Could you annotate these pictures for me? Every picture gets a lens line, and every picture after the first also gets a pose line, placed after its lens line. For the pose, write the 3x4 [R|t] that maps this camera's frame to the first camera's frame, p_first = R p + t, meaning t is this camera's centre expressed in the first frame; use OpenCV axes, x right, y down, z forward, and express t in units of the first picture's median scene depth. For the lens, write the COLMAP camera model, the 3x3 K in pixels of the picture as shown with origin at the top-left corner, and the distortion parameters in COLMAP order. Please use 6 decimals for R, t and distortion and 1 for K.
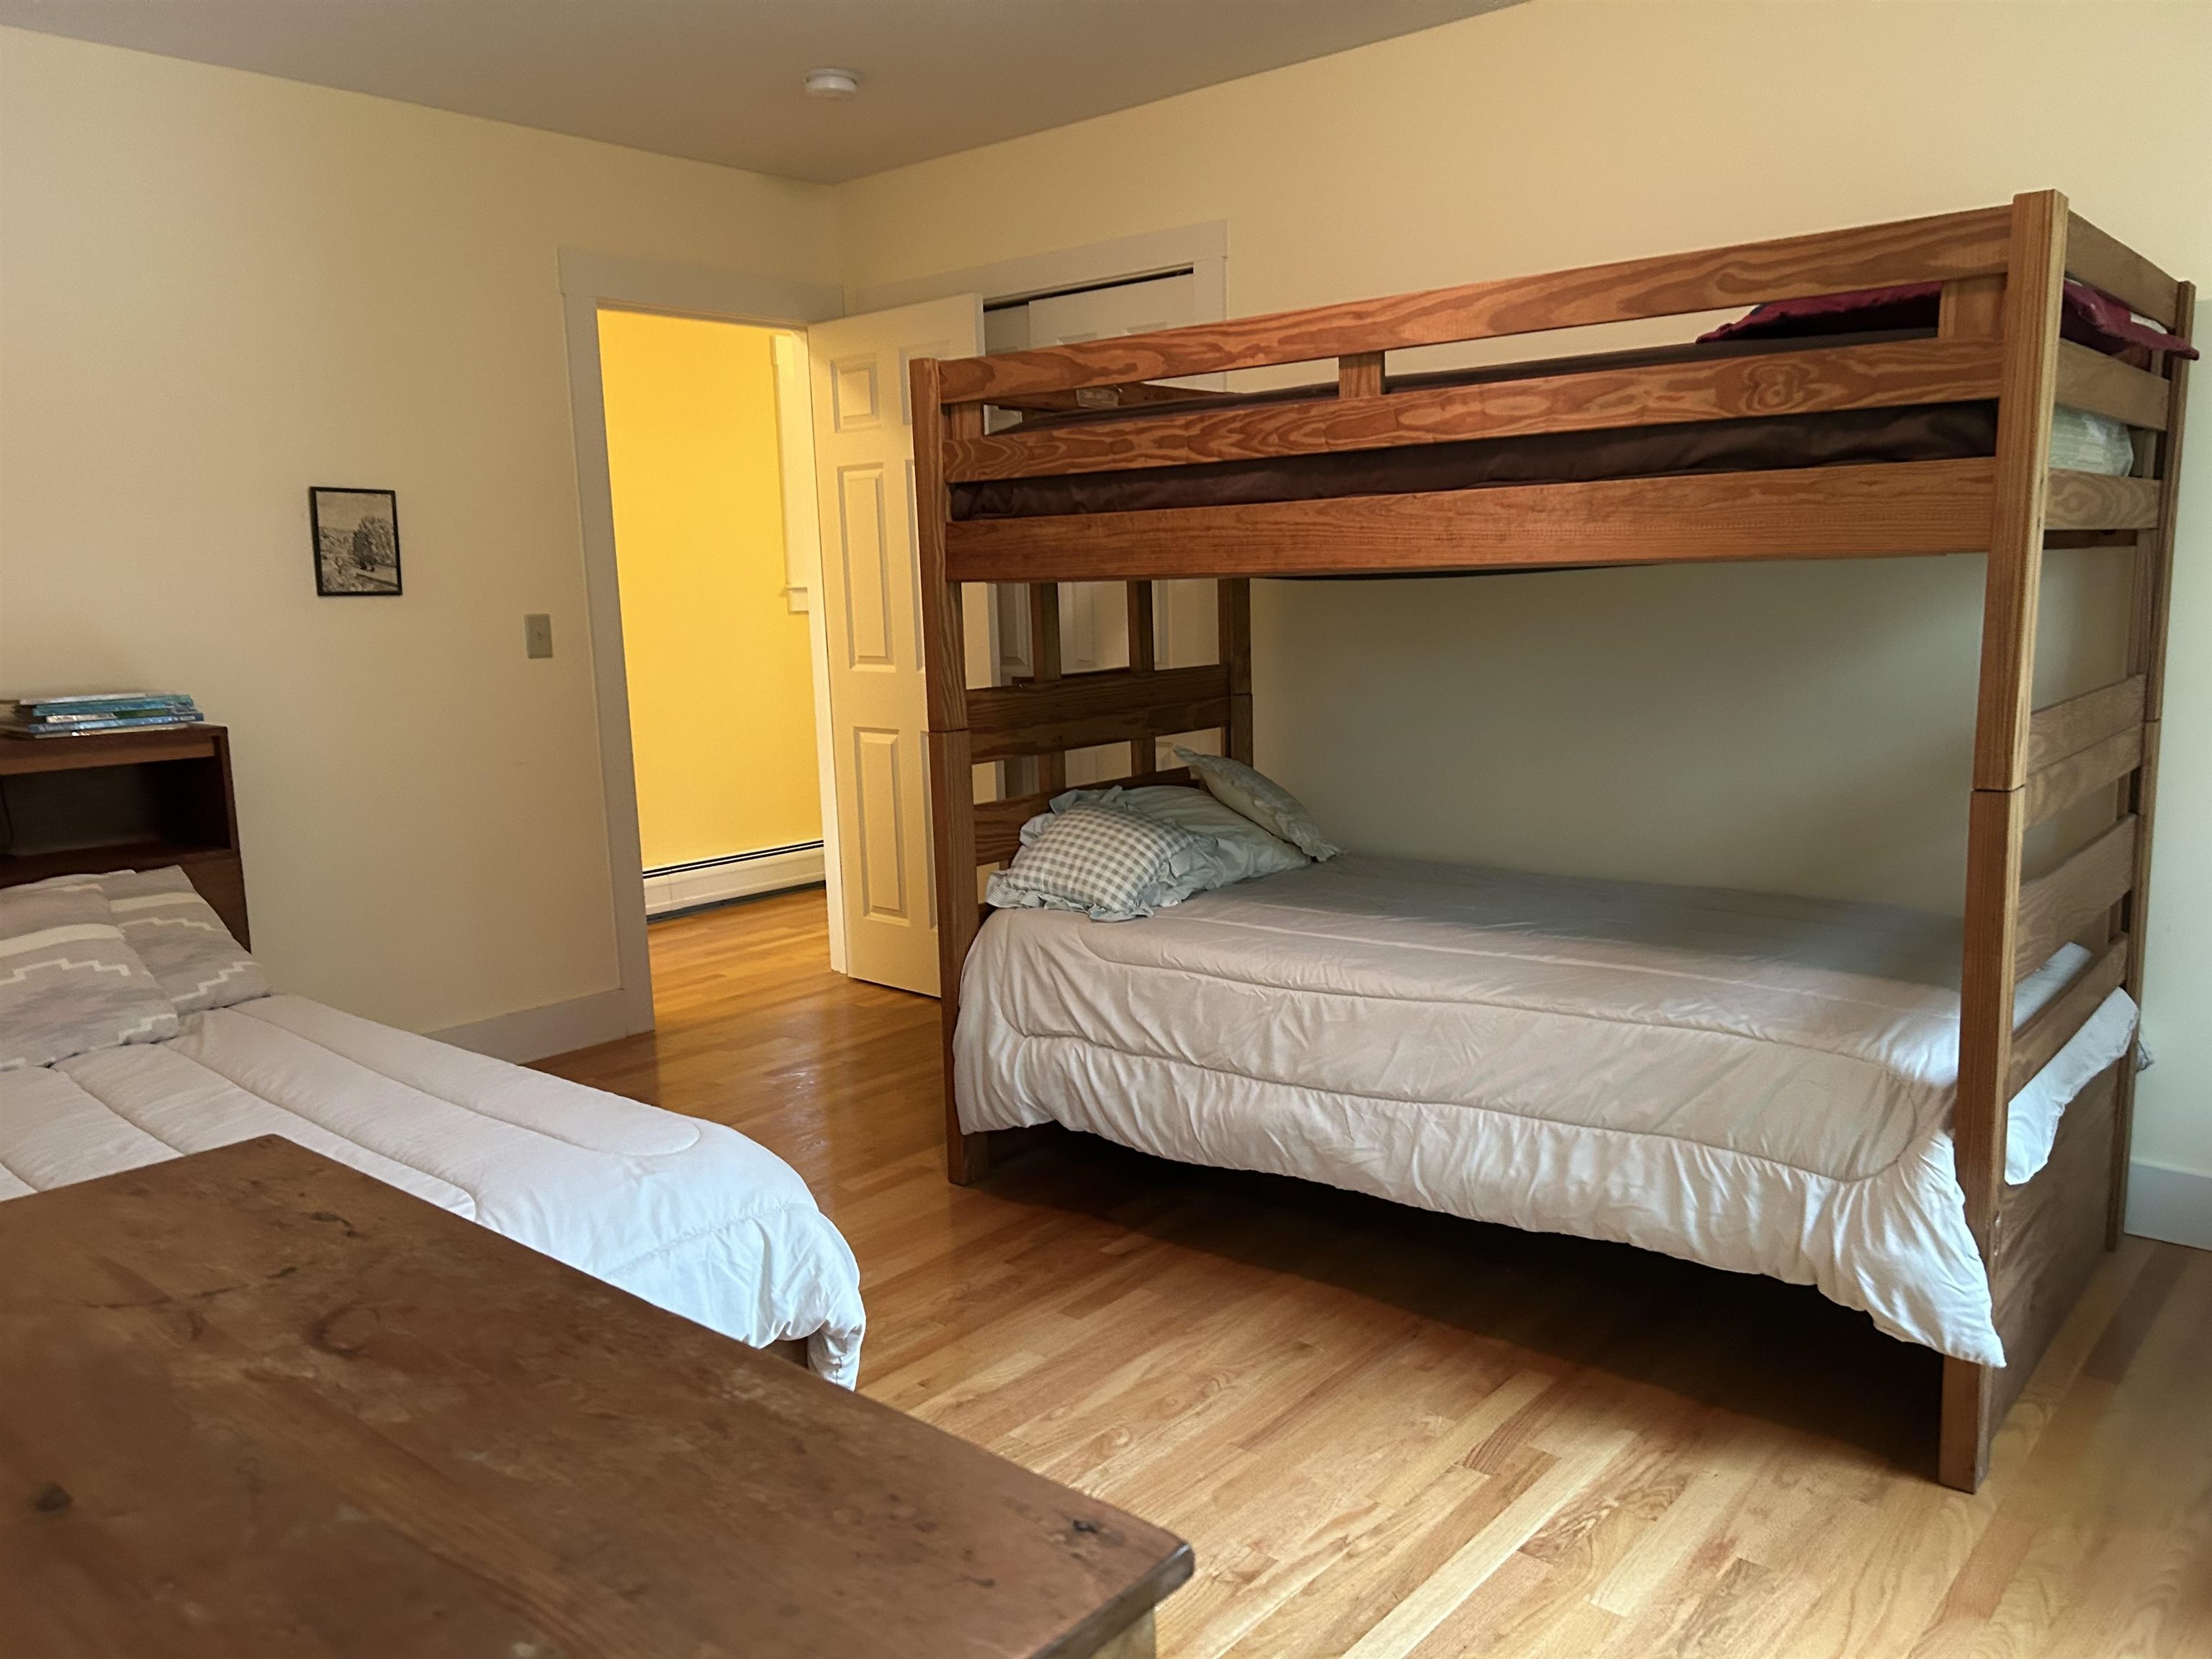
lens RADIAL K [[1661.8, 0, 1105.3], [0, 1661.8, 832.9], [0, 0, 1]] dist [0.044897, -0.047455]
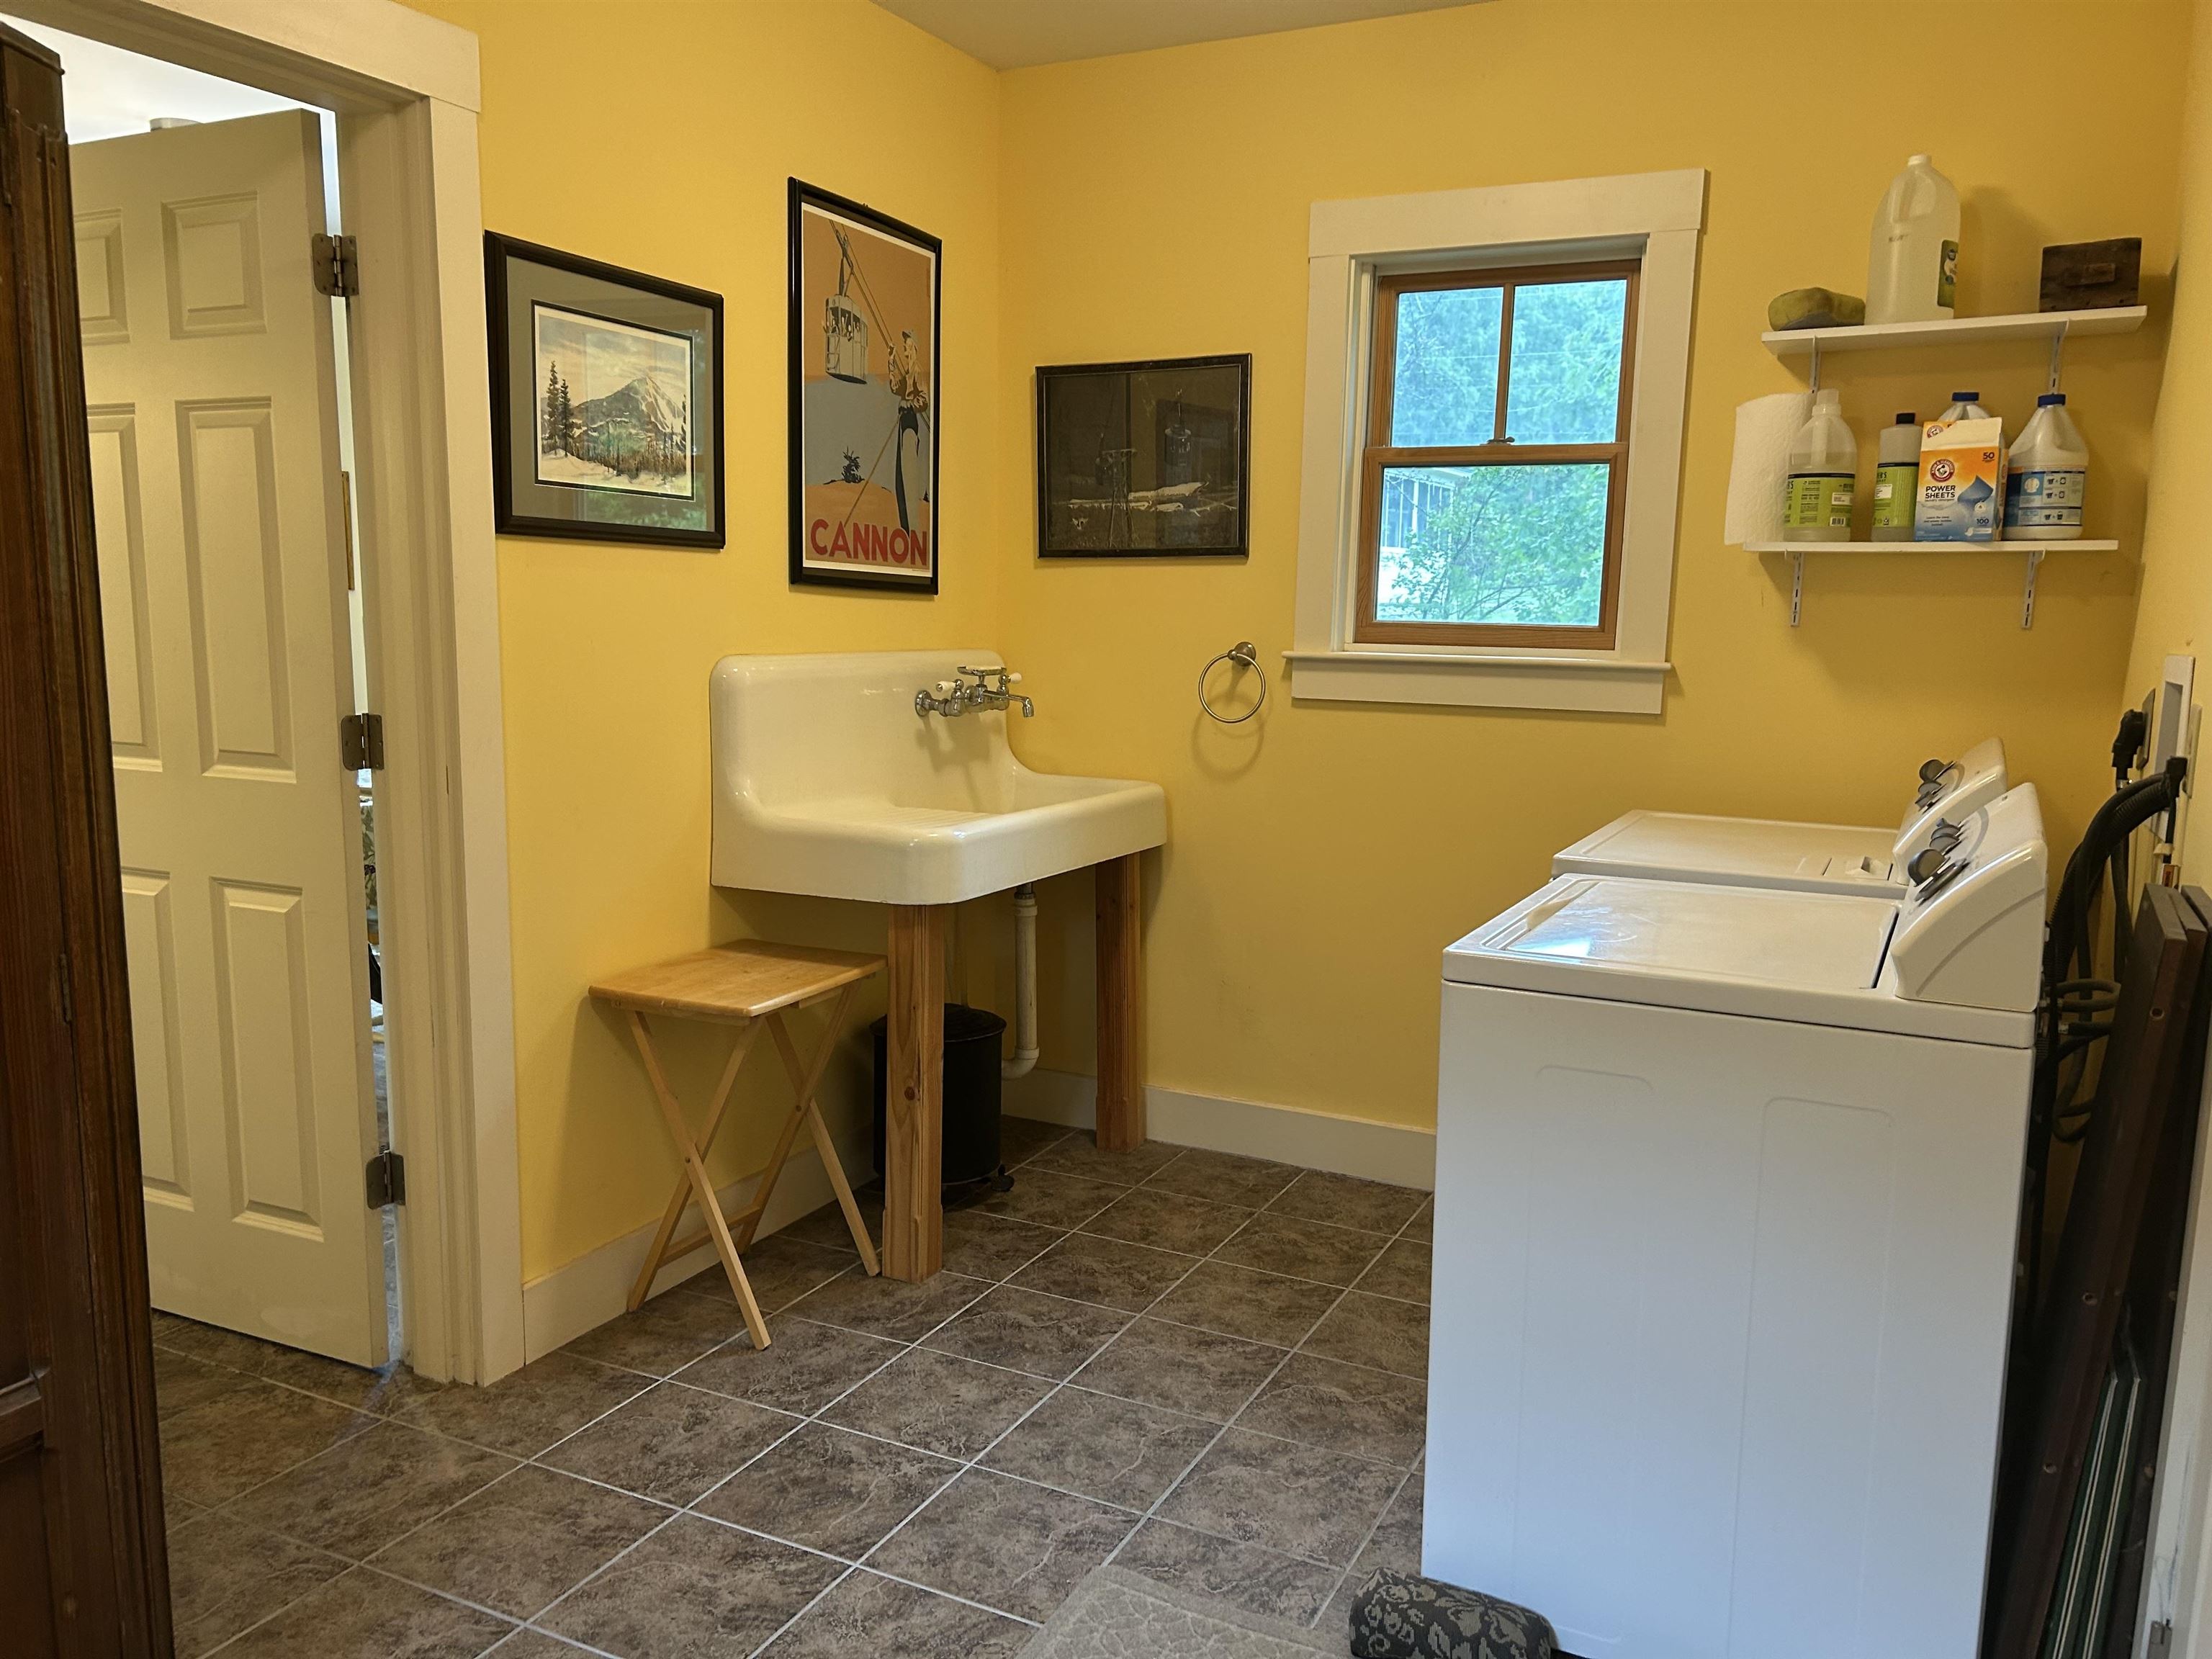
lens RADIAL K [[1661.8, 0, 1120.8], [0, 1661.8, 843.1], [0, 0, 1]] dist [0.044897, -0.047455]
pose [[0.945973, -0.007207, 0.324164, -0.048447], [0.005774, 0.999969, 0.005382, -0.077515], [-0.324193, -0.003219, 0.945986, 0.394389]]
